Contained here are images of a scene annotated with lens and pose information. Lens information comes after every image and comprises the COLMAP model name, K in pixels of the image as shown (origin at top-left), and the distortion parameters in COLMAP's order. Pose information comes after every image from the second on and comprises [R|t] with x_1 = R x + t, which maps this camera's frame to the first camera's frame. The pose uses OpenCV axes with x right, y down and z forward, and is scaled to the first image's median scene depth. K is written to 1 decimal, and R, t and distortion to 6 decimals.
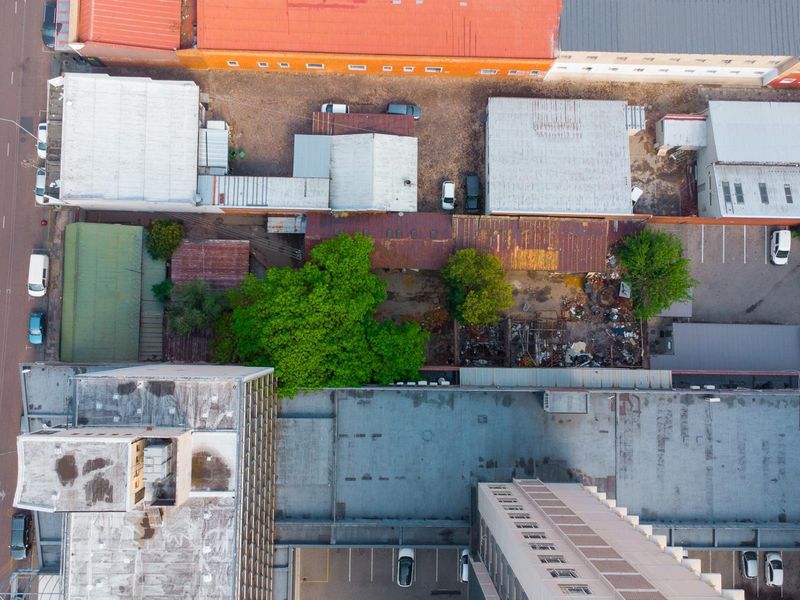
lens RADIAL K [[650.1, 0, 401.3], [0, 650.1, 300.3], [0, 0, 1]] dist [0.021604, -0.017545]
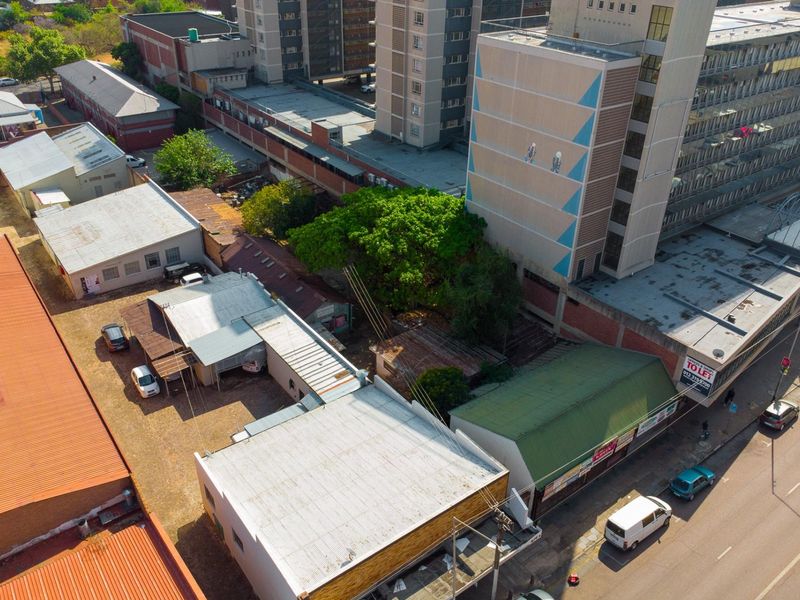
lens RADIAL K [[650.1, 0, 398.6], [0, 650.1, 299.9], [0, 0, 1]] dist [0.021604, -0.017545]
pose [[-0.607503, -0.444270, 0.658456, -0.716569], [0.790417, -0.256067, 0.556481, -0.462919], [-0.078619, 0.858519, 0.506720, 0.577631]]
